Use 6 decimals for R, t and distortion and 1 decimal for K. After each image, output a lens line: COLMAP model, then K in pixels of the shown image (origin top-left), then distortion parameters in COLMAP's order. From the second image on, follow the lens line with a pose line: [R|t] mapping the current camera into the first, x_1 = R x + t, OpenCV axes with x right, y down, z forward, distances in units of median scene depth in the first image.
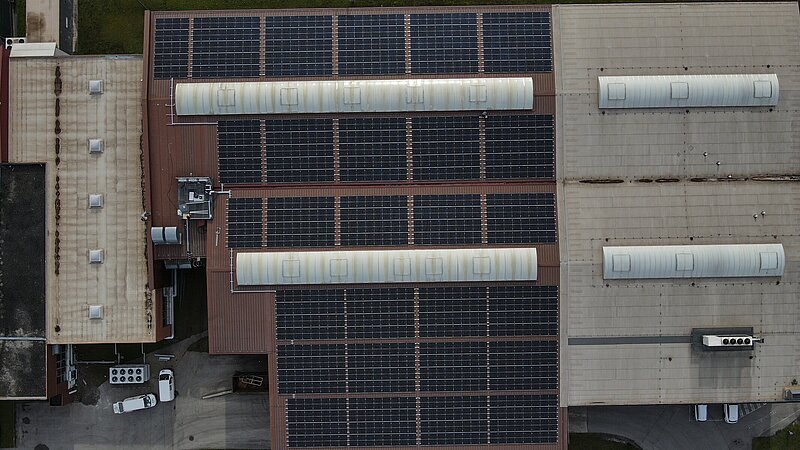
lens RADIAL K [[582.7, 0, 400.0], [0, 582.7, 225.0], [0, 0, 1]] dist [0.000772, -0.004393]
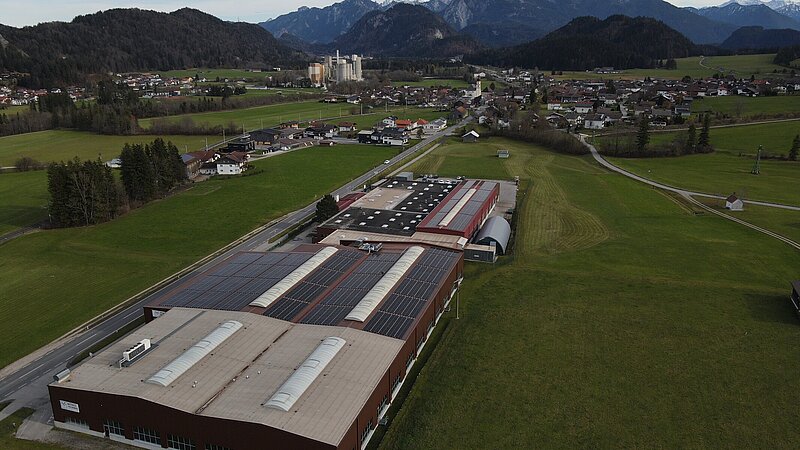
lens RADIAL K [[582.7, 0, 400.0], [0, 582.7, 225.0], [0, 0, 1]] dist [0.000772, -0.004393]
pose [[-0.320980, 0.280177, -0.904695, 1.459680], [-0.946977, -0.080445, 0.311068, -0.773174], [0.014376, 0.956572, 0.291143, 0.291495]]
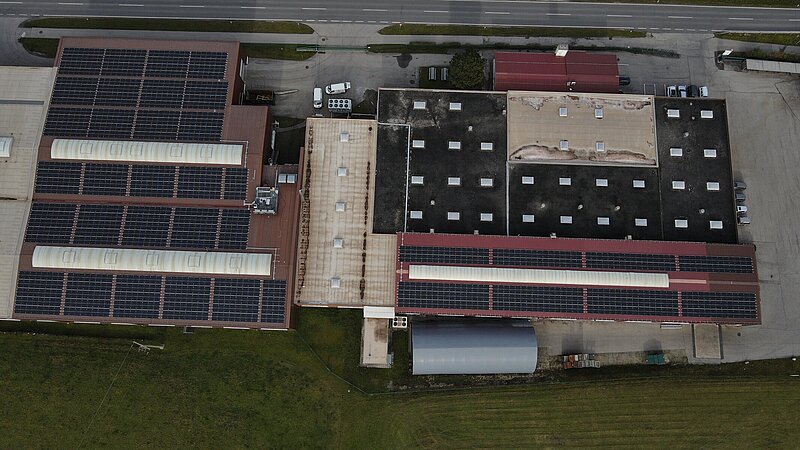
lens RADIAL K [[582.7, 0, 400.0], [0, 582.7, 225.0], [0, 0, 1]] dist [0.000772, -0.004393]
pose [[-0.998599, -0.048082, 0.022099, -0.712908], [0.052031, -0.968256, 0.244484, -0.447268], [0.009642, 0.245291, 0.969401, -0.447483]]
